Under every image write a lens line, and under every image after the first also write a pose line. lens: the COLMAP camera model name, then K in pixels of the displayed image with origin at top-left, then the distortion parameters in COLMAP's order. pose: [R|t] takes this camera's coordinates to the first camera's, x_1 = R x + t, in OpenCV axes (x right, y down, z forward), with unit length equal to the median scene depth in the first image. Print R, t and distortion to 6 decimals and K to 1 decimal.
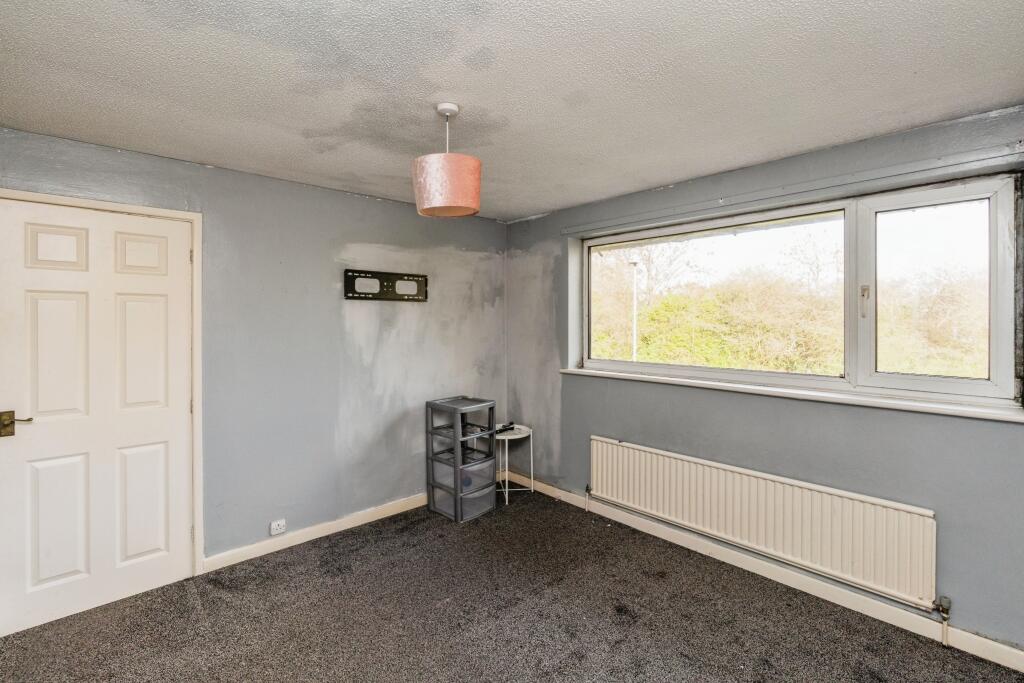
lens RADIAL K [[464.0, 0, 522.5], [0, 464.0, 315.2], [0, 0, 1]] dist [-0.016088, -0.000074]
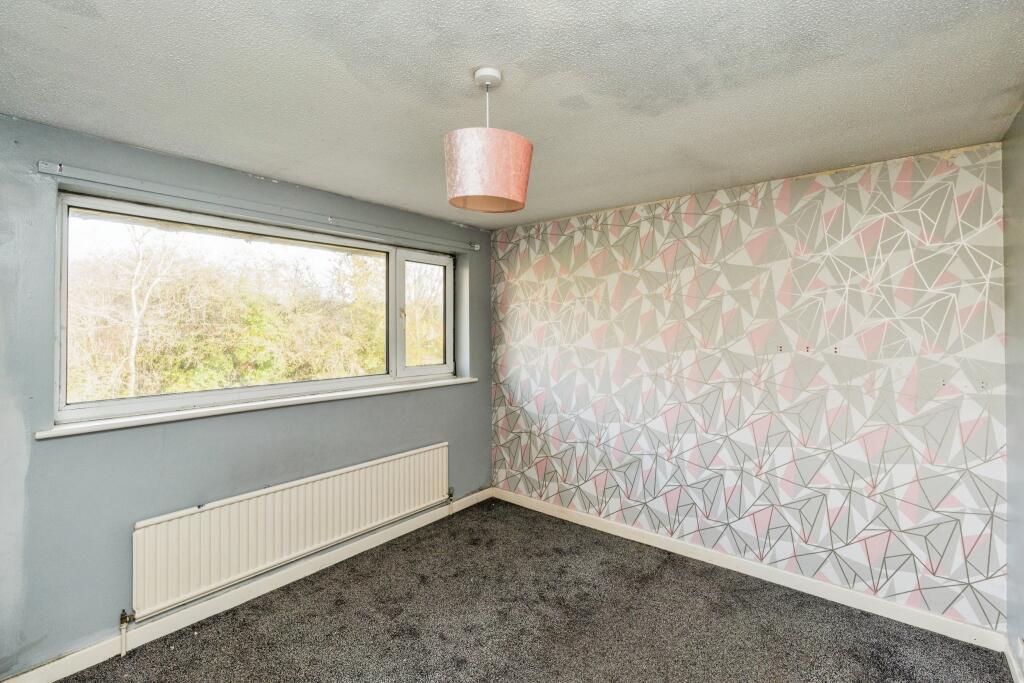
lens RADIAL K [[464.0, 0, 522.5], [0, 464.0, 315.2], [0, 0, 1]] dist [-0.016088, -0.000074]
pose [[-0.148160, 0.034854, 0.988349, -0.760478], [0.005322, 0.999392, -0.034445, 0.010595], [-0.988949, 0.000157, -0.148256, 0.823941]]
